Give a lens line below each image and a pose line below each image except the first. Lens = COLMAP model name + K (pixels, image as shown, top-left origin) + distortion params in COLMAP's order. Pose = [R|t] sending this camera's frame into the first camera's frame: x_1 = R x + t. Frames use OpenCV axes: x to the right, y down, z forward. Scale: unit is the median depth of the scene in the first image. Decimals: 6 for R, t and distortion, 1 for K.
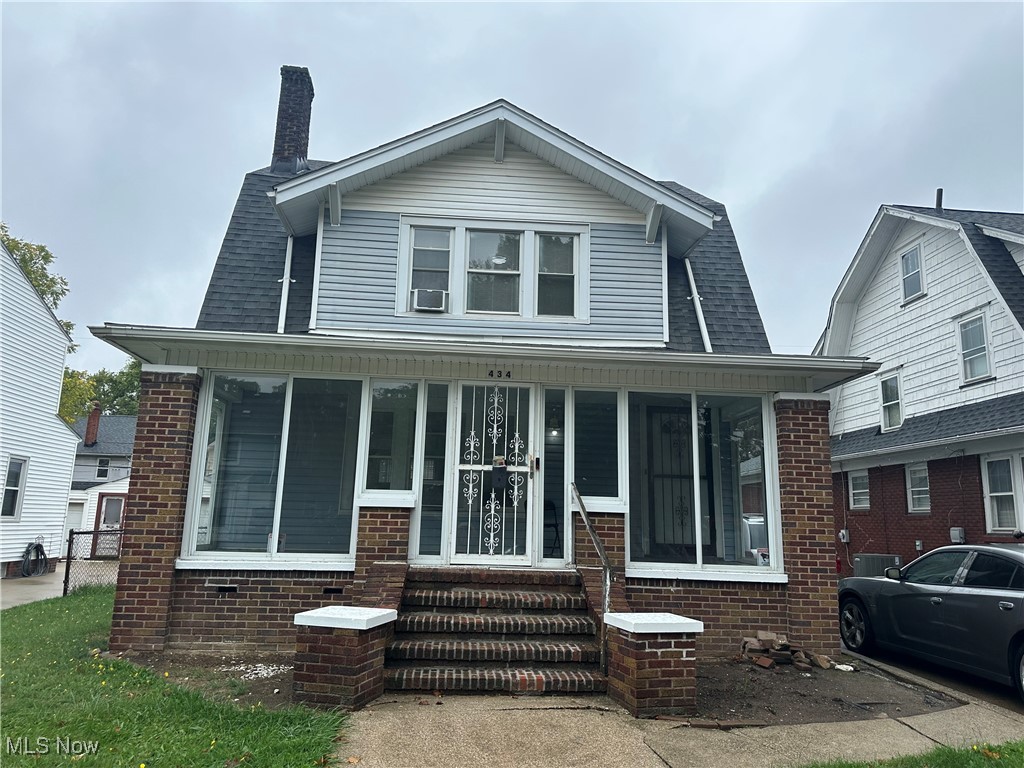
lens RADIAL K [[714.8, 0, 512.0], [0, 714.8, 384.0], [0, 0, 1]] dist [-0.000761, -0.000611]
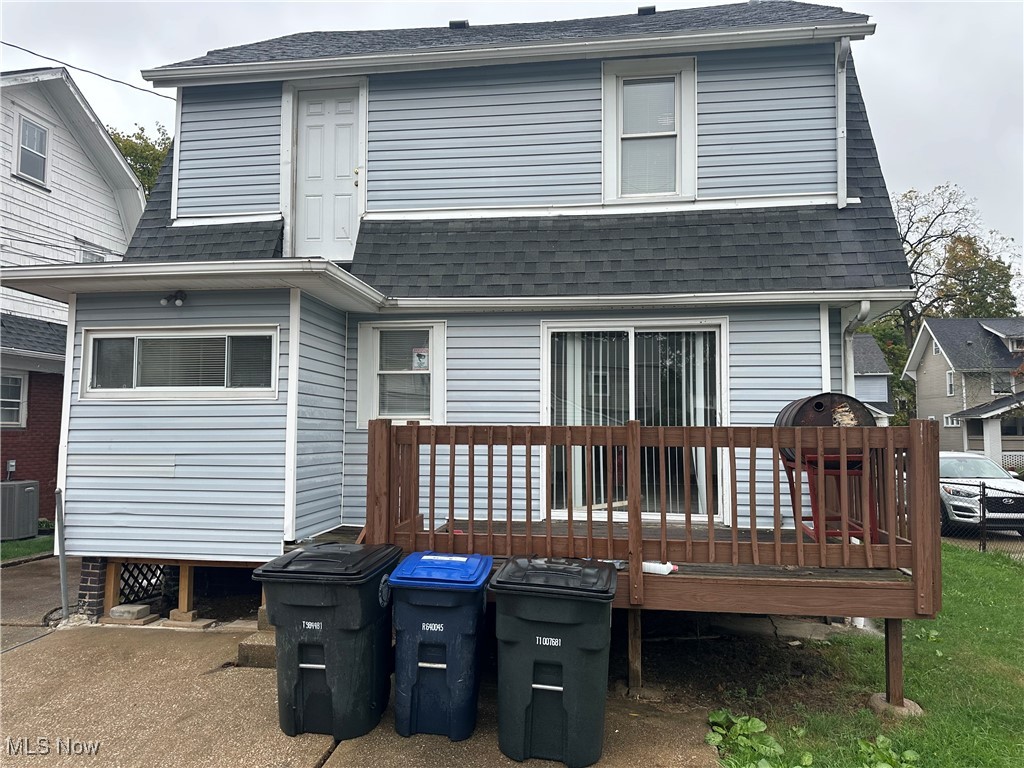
lens RADIAL K [[714.8, 0, 512.0], [0, 714.8, 384.0], [0, 0, 1]] dist [-0.000761, -0.000611]
pose [[-0.975690, -0.011703, 0.218845, -0.191511], [-0.067136, 0.966526, -0.247630, 0.294328], [-0.208621, -0.256303, -0.943815, 1.662546]]
